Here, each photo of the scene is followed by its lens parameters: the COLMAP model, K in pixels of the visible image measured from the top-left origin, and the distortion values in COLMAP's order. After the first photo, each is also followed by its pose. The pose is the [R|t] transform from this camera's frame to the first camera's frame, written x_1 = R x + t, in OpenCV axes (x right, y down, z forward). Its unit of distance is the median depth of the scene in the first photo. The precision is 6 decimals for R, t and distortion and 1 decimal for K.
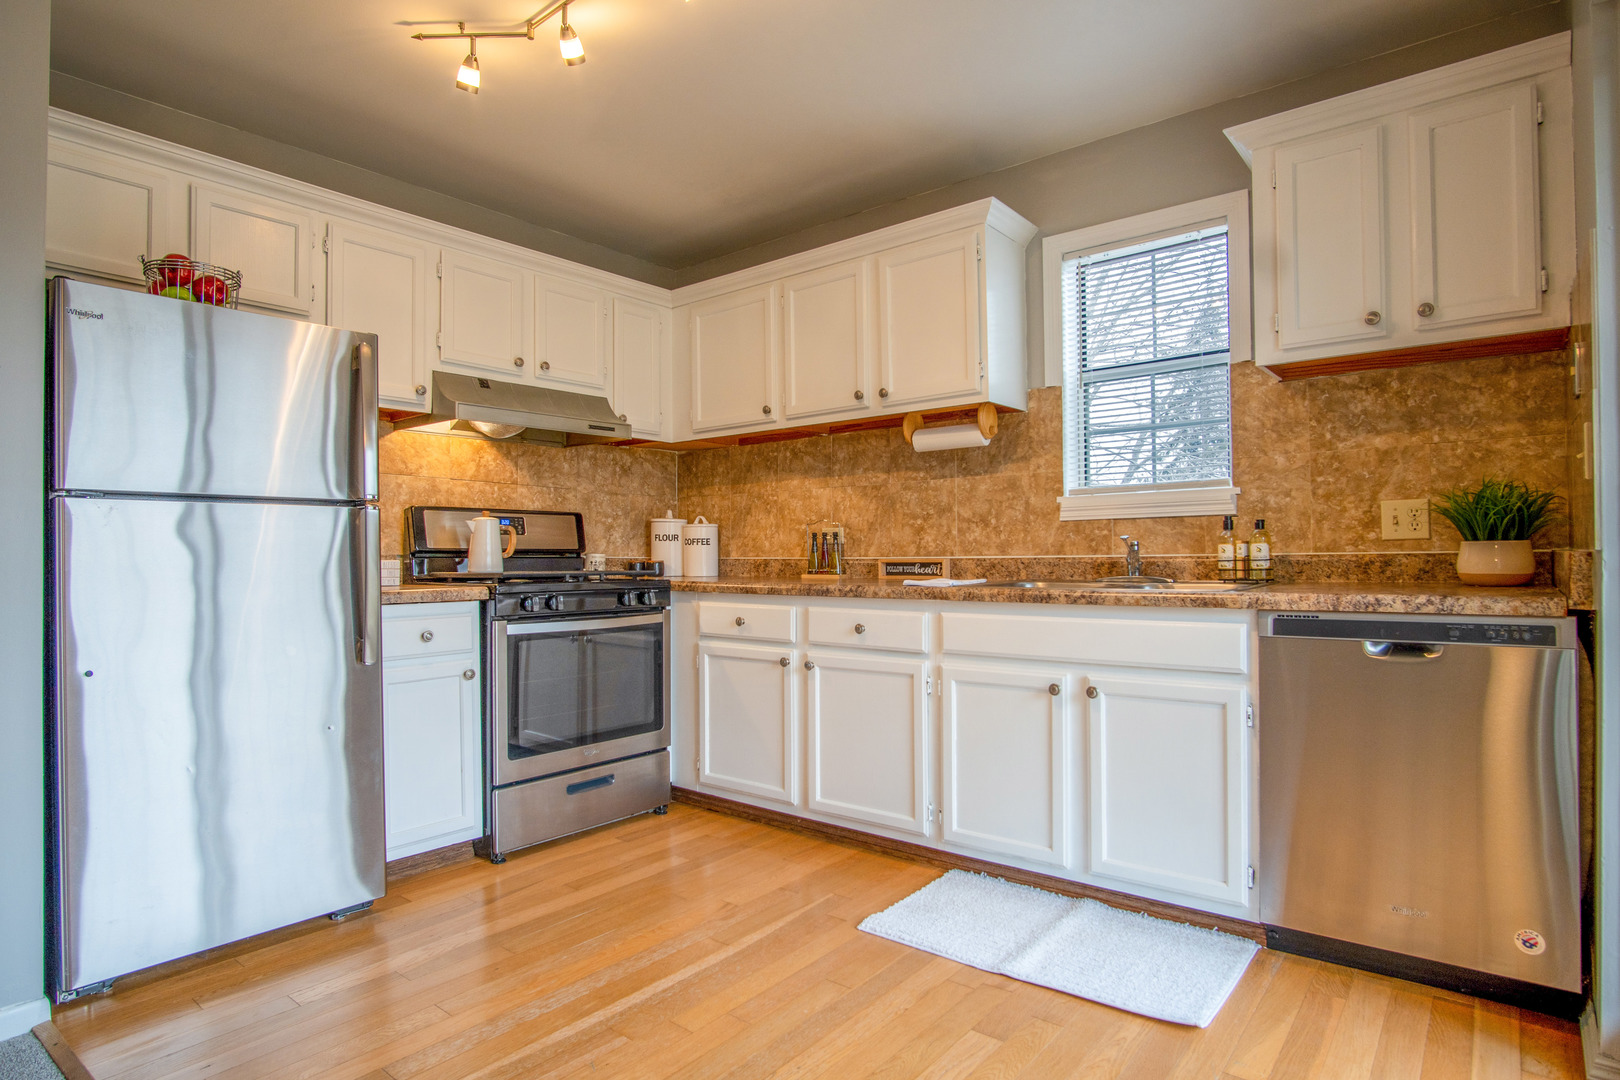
lens RADIAL K [[870.6, 0, 807.5], [0, 870.6, 546.7], [0, 0, 1]] dist [-0.026116, 0.000279]
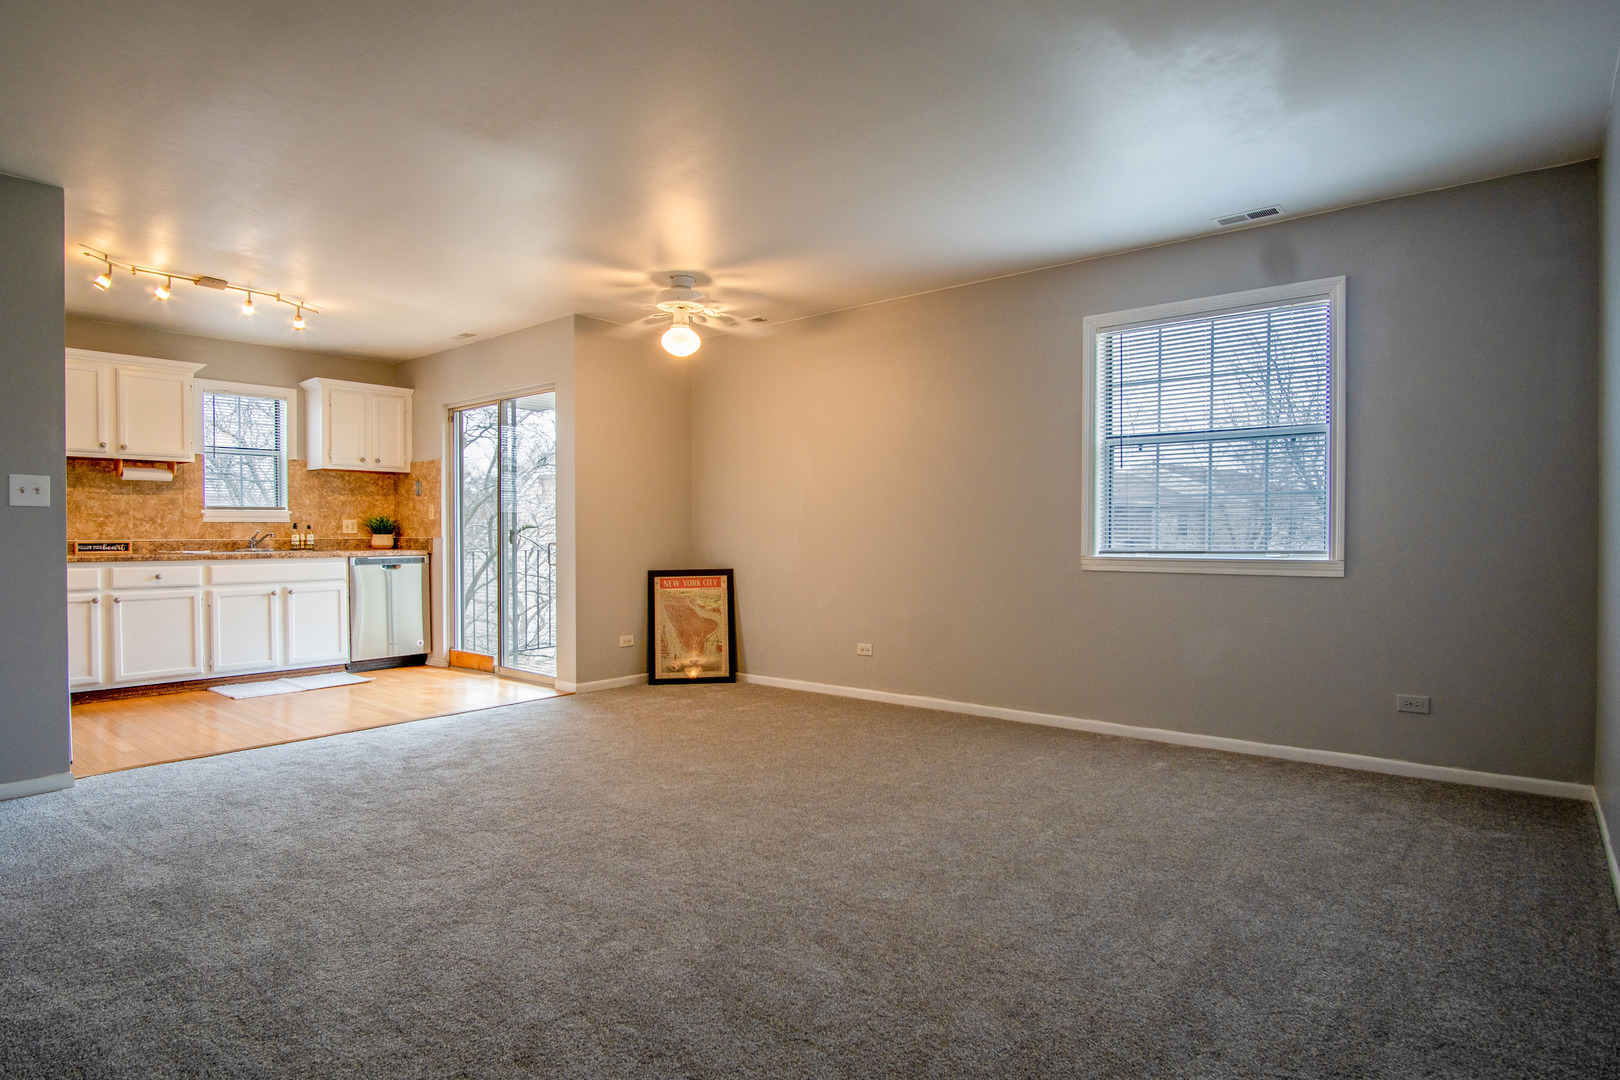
lens RADIAL K [[870.6, 0, 807.5], [0, 870.6, 546.7], [0, 0, 1]] dist [-0.026116, 0.000279]
pose [[0.003213, -0.005369, 0.999980, -1.697115], [-0.005695, 0.999969, 0.005387, 0.008881], [-0.999979, -0.005713, 0.003183, -0.406515]]
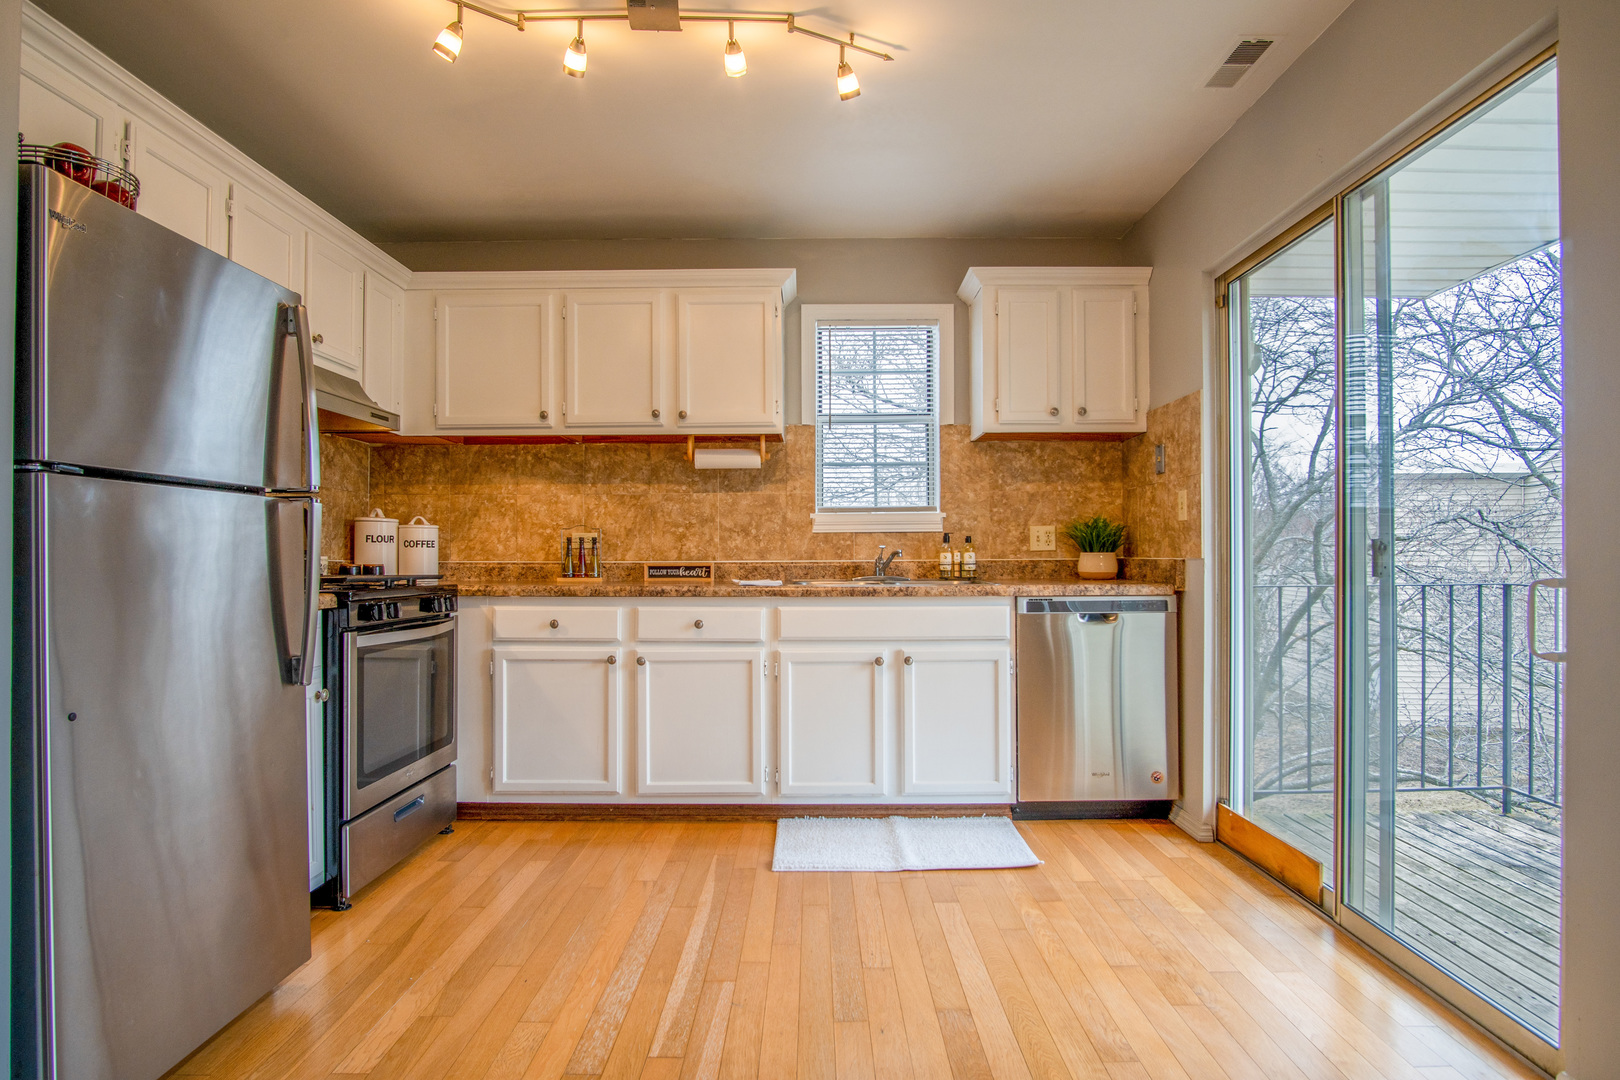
lens RADIAL K [[870.6, 0, 807.5], [0, 870.6, 546.7], [0, 0, 1]] dist [-0.026116, 0.000279]
pose [[0.779026, 0.013858, 0.626839, -0.503136], [-0.009815, 0.999903, -0.009908, 0.002963], [-0.626915, 0.001567, 0.779086, 0.026168]]
